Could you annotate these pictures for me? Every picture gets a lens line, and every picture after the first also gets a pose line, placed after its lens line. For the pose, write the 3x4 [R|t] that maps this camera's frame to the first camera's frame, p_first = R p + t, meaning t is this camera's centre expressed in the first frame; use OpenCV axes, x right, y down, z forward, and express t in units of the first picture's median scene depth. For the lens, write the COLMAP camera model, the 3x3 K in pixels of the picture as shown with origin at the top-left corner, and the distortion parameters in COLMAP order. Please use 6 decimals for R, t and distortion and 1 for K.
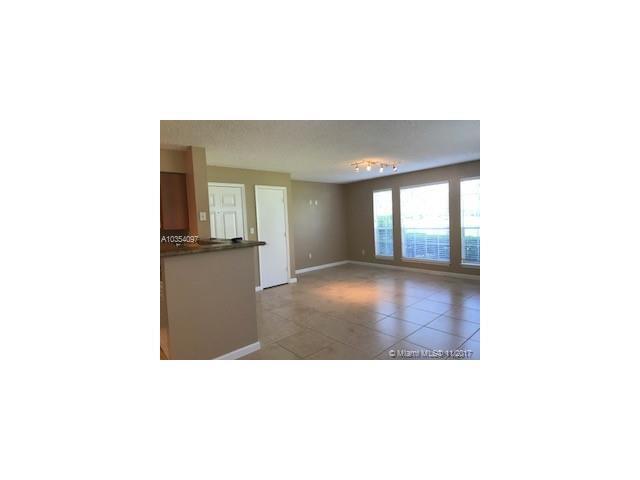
lens RADIAL K [[267.2, 0, 320.0], [0, 267.2, 240.0], [0, 0, 1]] dist [0.000717, 0.000006]
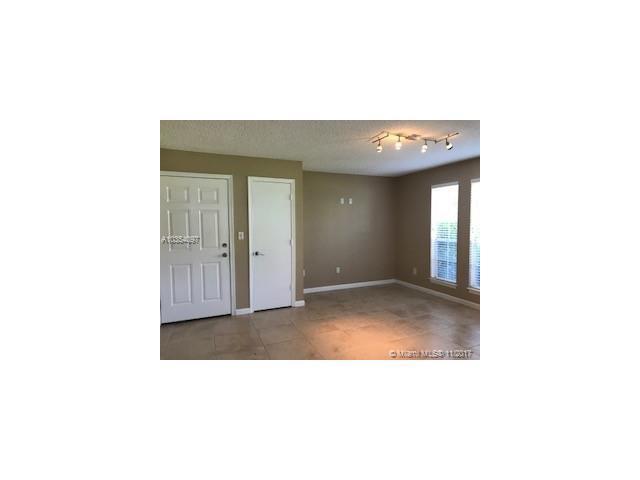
lens RADIAL K [[267.2, 0, 320.0], [0, 267.2, 240.0], [0, 0, 1]] dist [0.000717, 0.000006]
pose [[0.946902, 0.058439, -0.316167, 0.186970], [-0.059187, 0.998221, 0.007245, -0.037093], [0.316027, 0.011853, 0.948676, 0.305208]]
